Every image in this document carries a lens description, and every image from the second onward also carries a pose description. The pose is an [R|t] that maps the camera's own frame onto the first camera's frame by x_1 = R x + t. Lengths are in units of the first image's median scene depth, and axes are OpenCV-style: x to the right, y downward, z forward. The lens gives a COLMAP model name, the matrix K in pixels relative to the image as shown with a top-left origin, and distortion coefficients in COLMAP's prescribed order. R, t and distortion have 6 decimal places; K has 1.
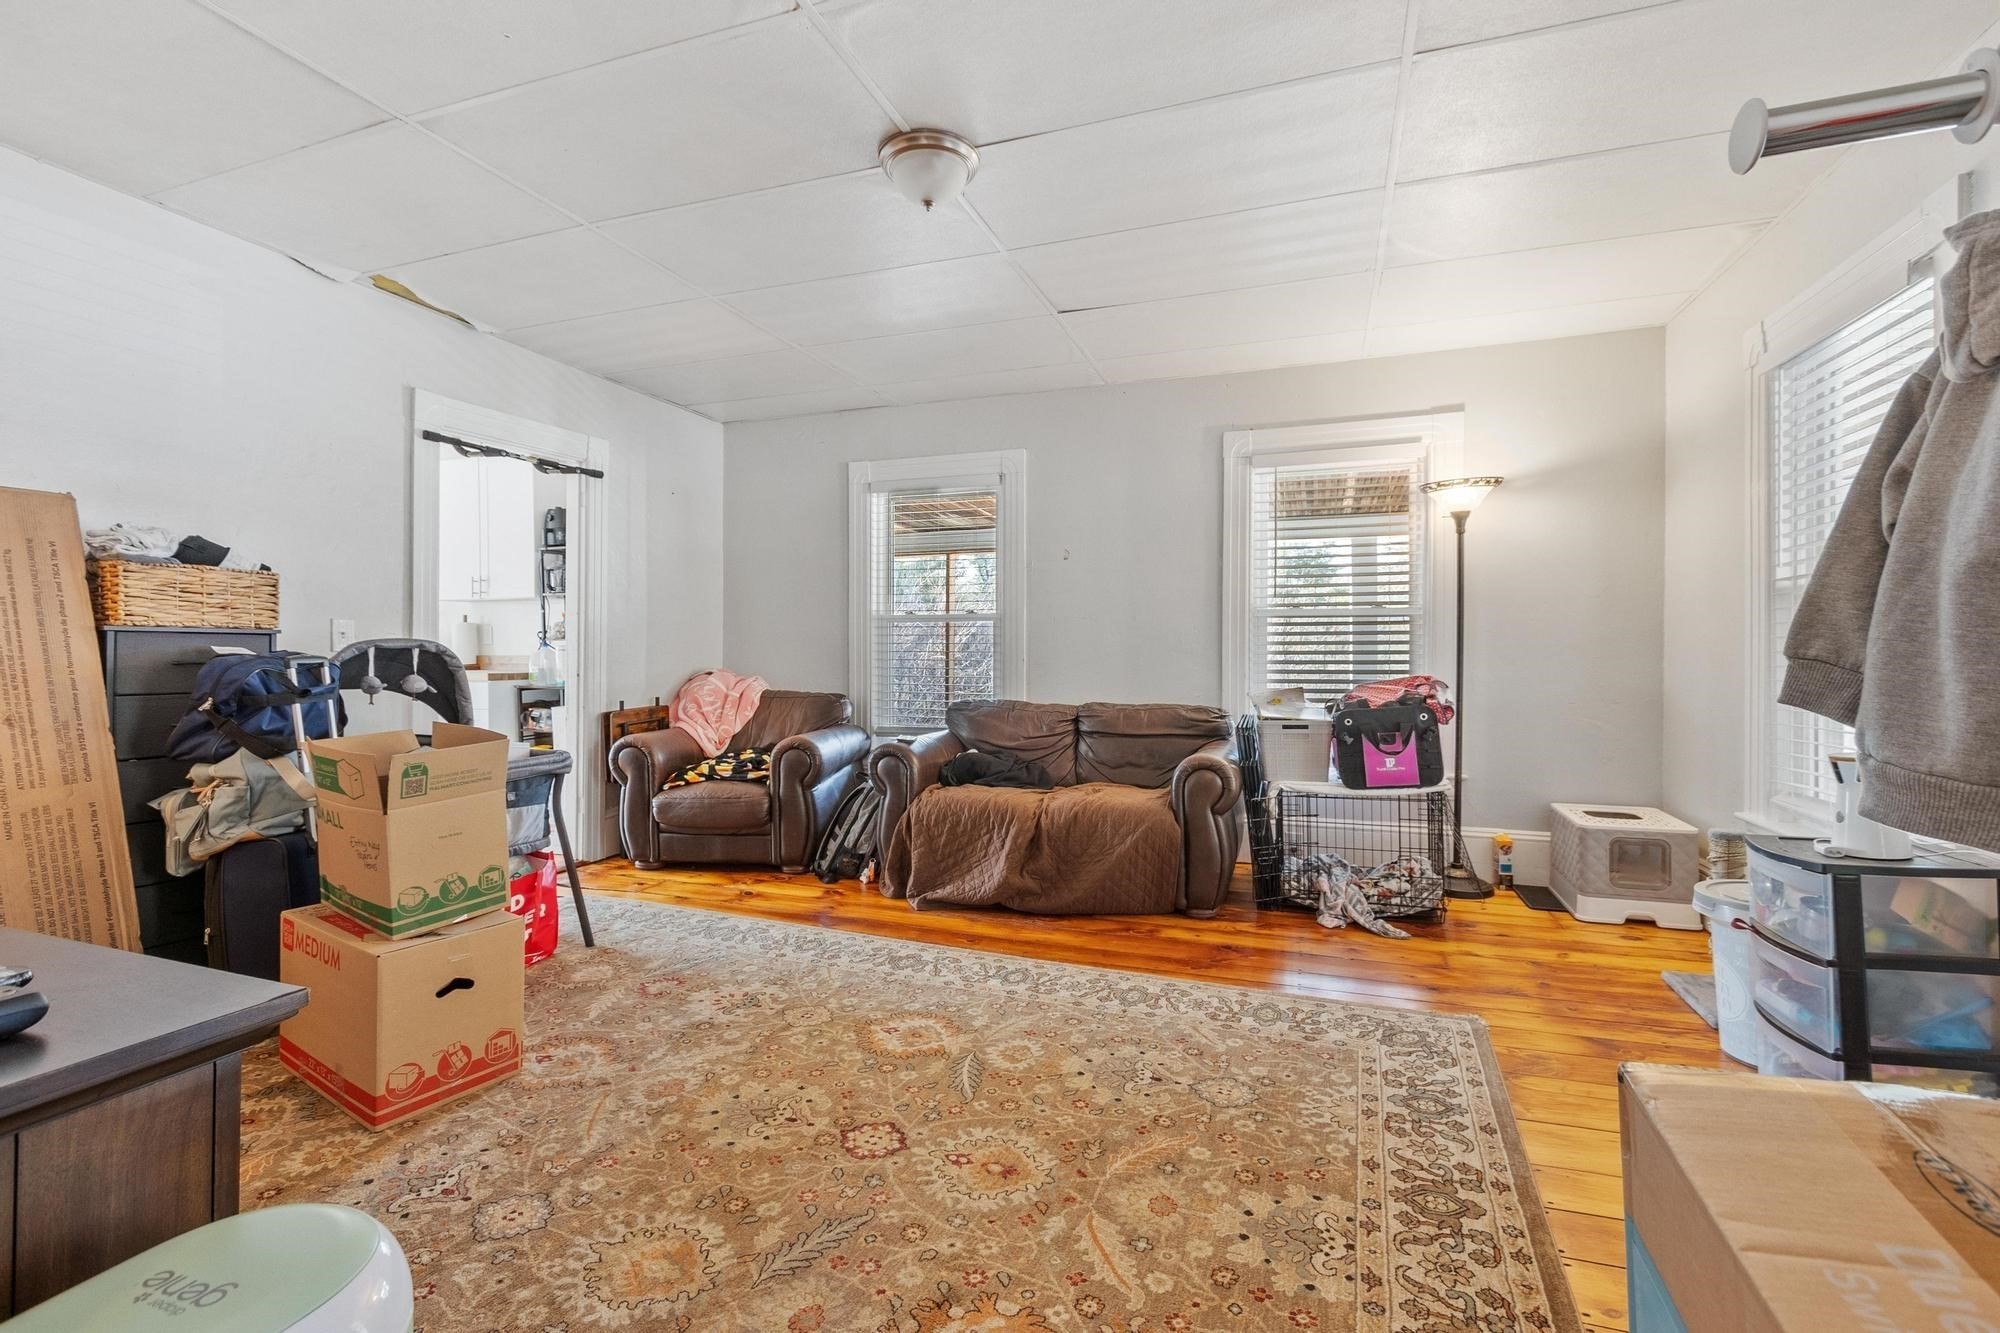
lens RADIAL K [[872.8, 0, 1002.9], [0, 872.8, 653.4], [0, 0, 1]] dist [-0.000839, -0.001041]
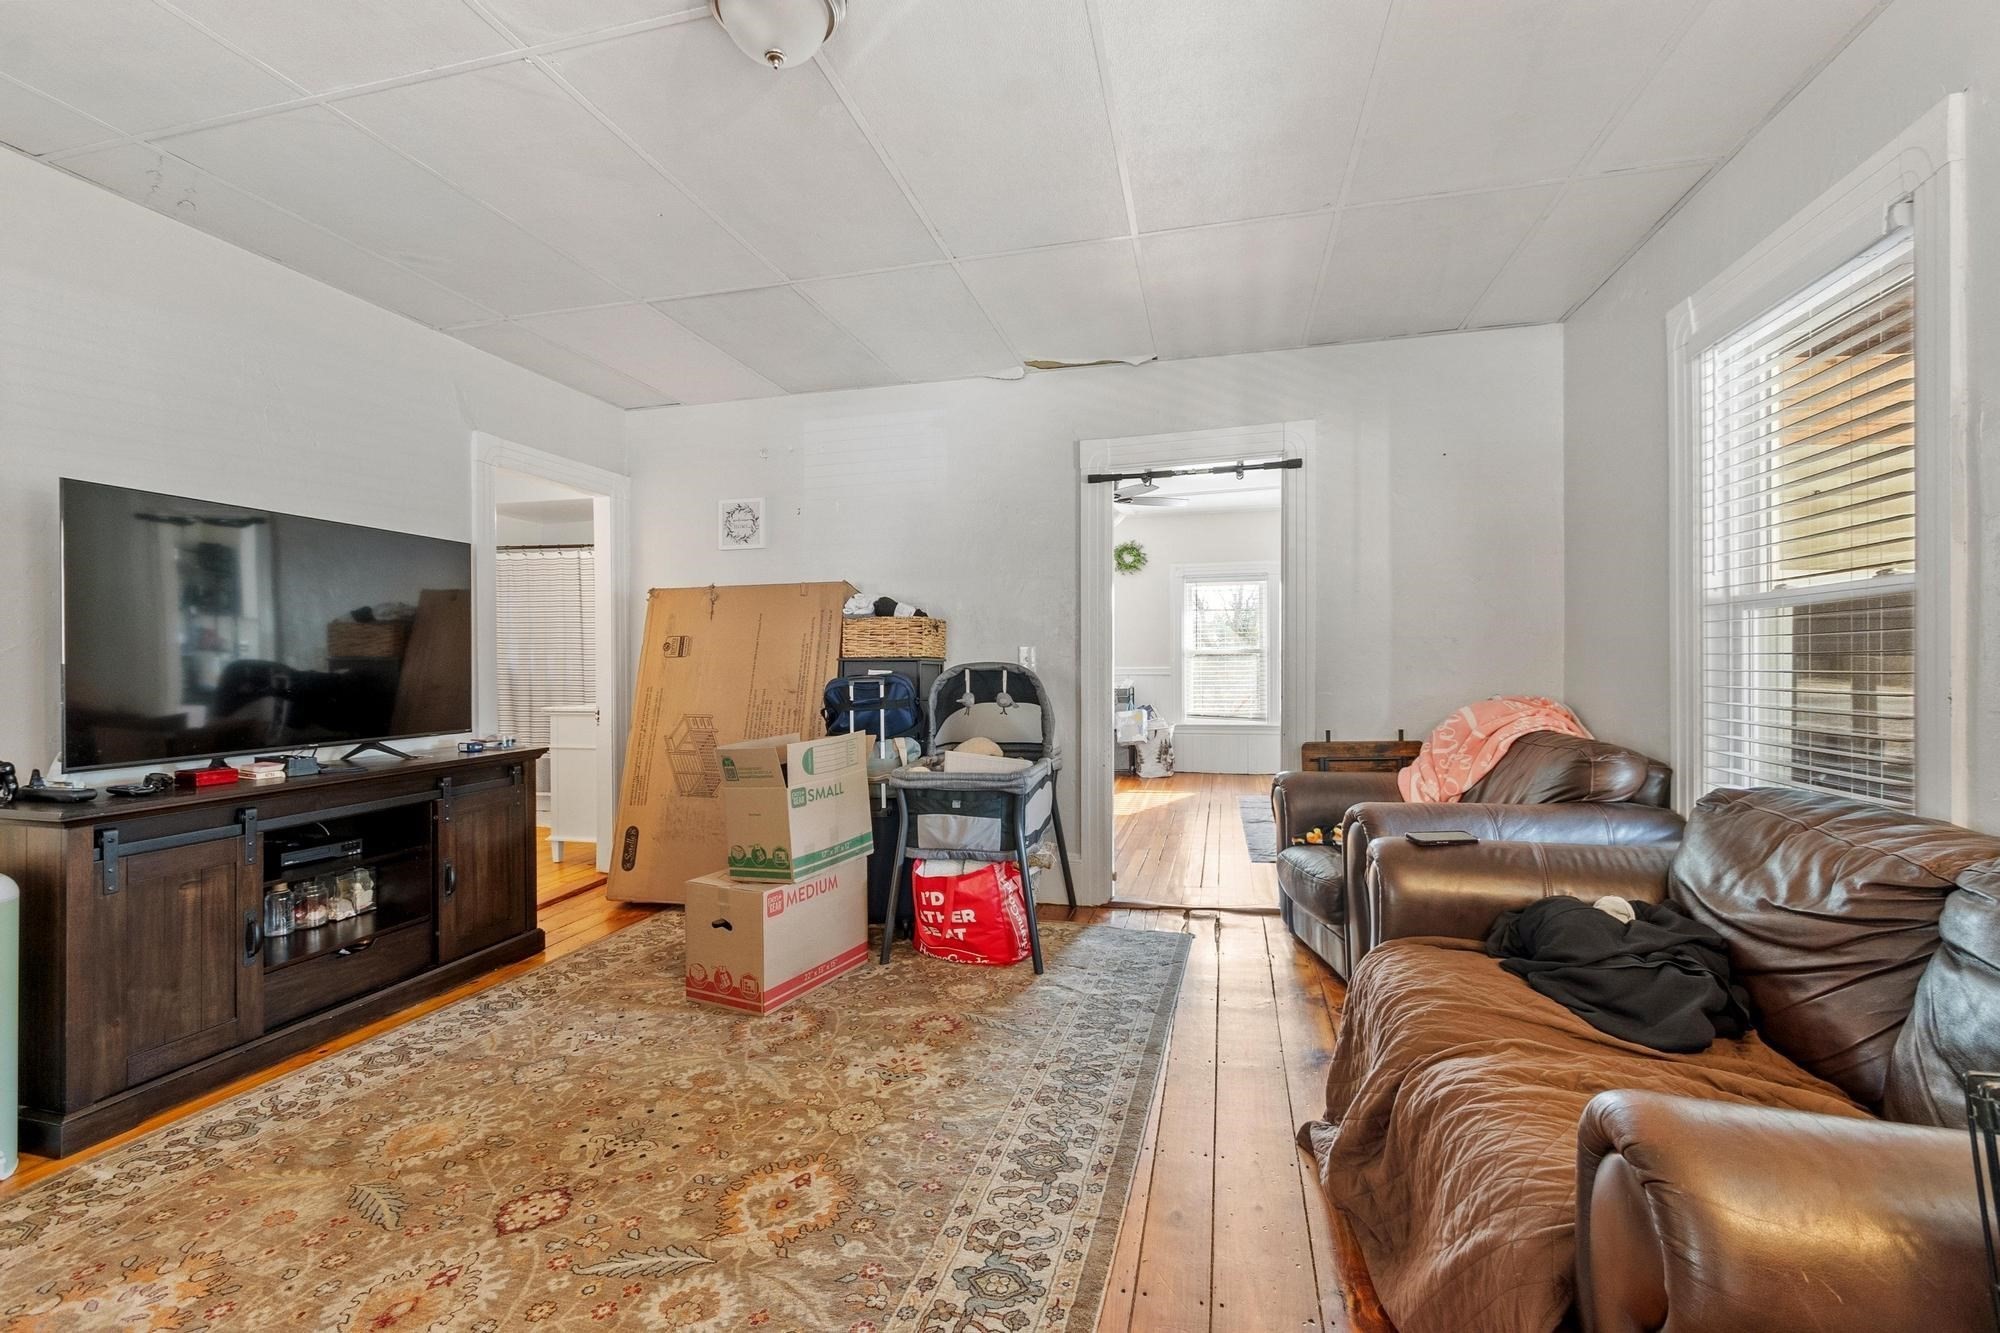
lens RADIAL K [[872.8, 0, 991.8], [0, 872.8, 671.9], [0, 0, 1]] dist [-0.000839, -0.001041]
pose [[0.086571, 0.004824, -0.996234, 0.638200], [0.005642, 0.999970, 0.005332, -0.012153], [0.996230, -0.006082, 0.086542, 1.104715]]
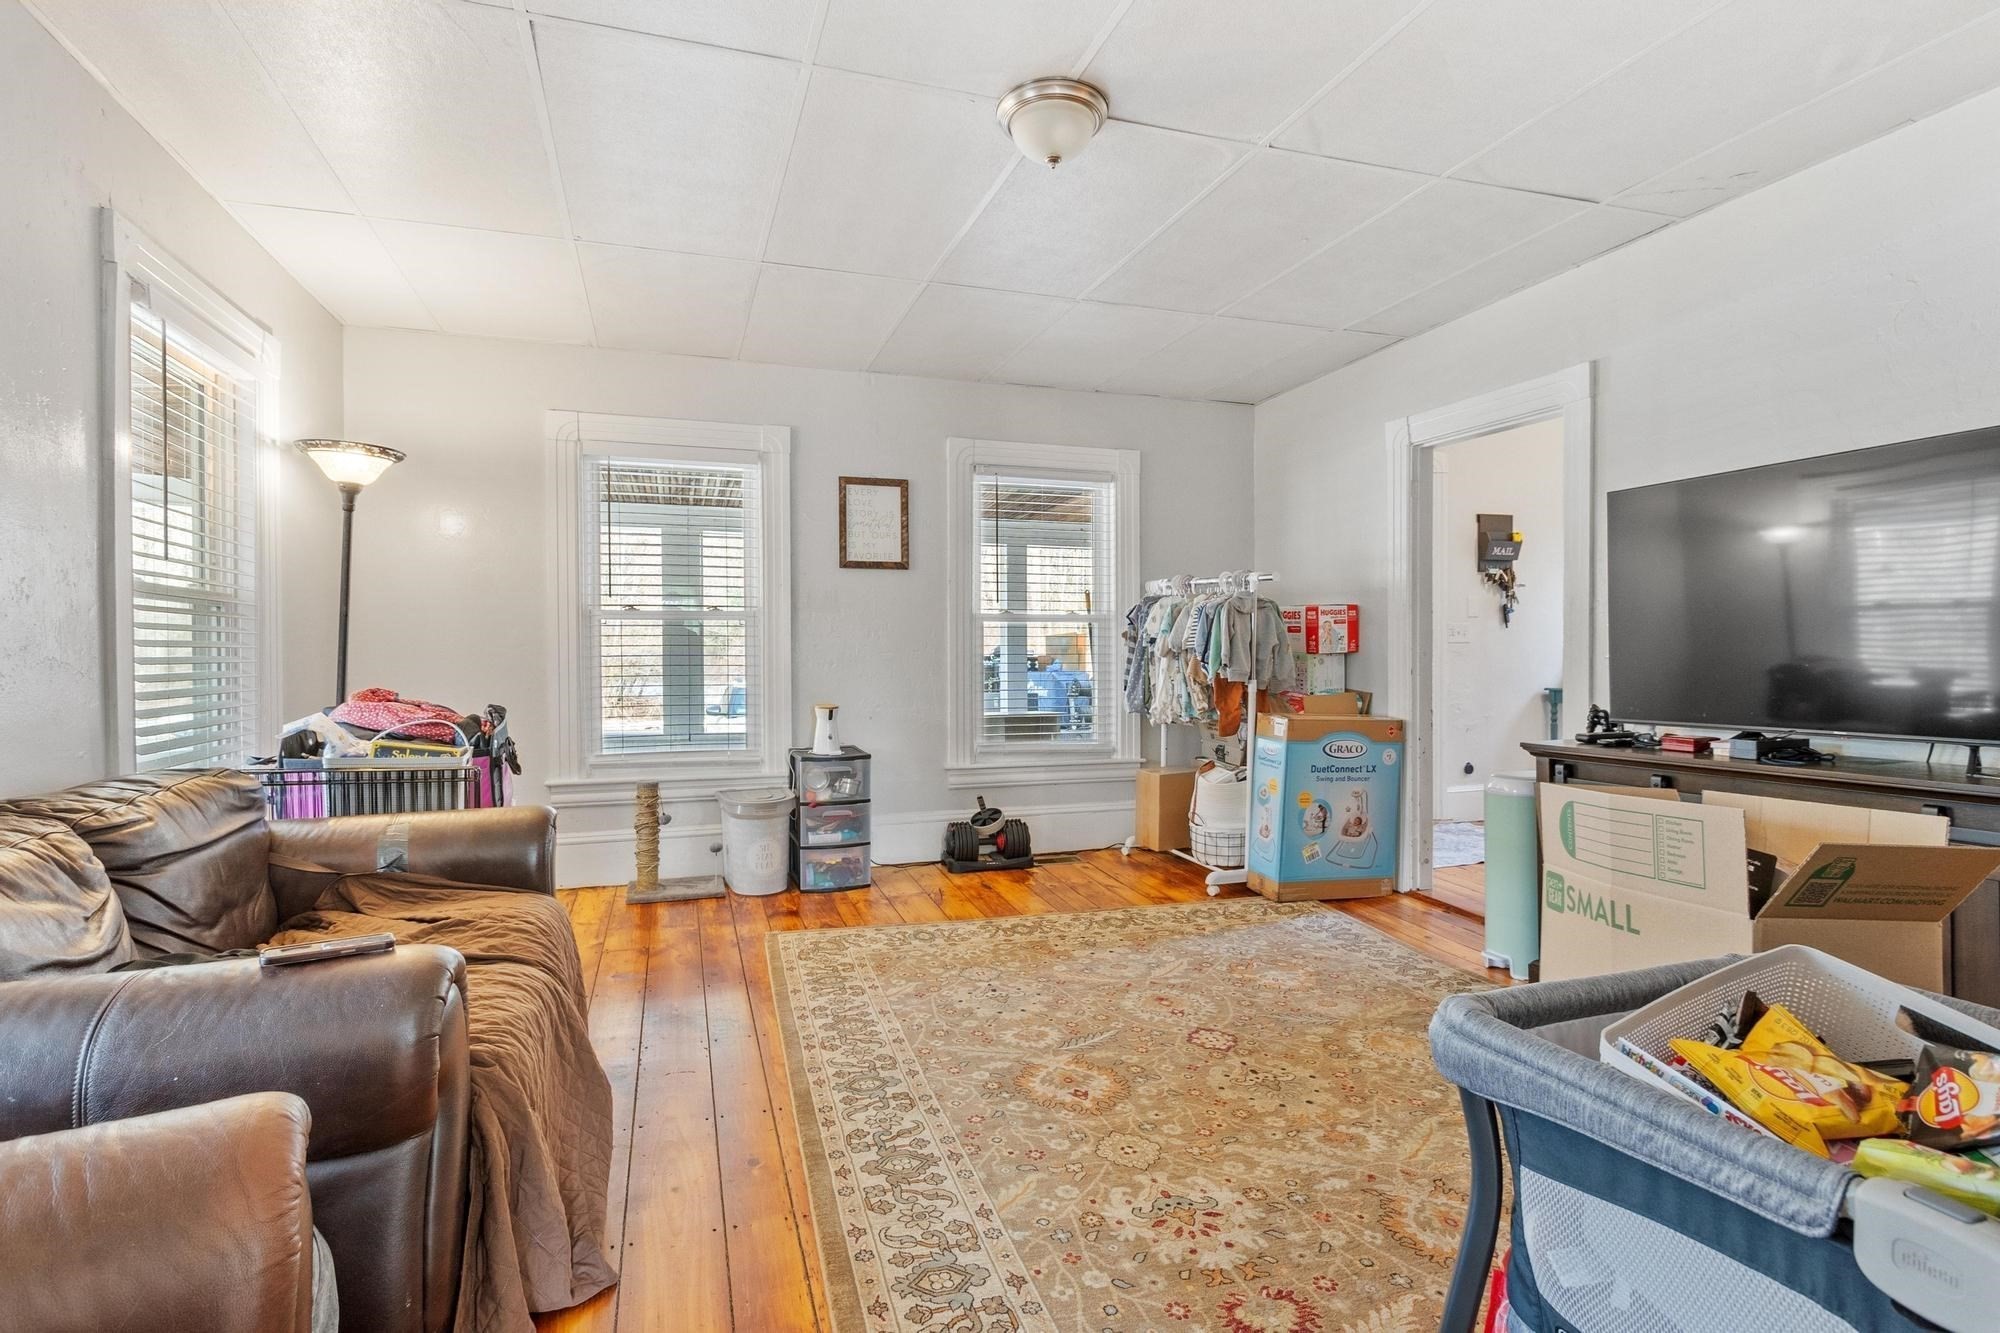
lens RADIAL K [[967.1, 0, 992.4], [0, 967.1, 656.3], [0, 0, 1]] dist [-0.000363, 0.000121]
pose [[-0.616514, -0.000523, 0.787344, -0.830406], [0.005655, 0.999971, 0.005092, -0.006483], [-0.787324, 0.007592, -0.616493, 1.659835]]
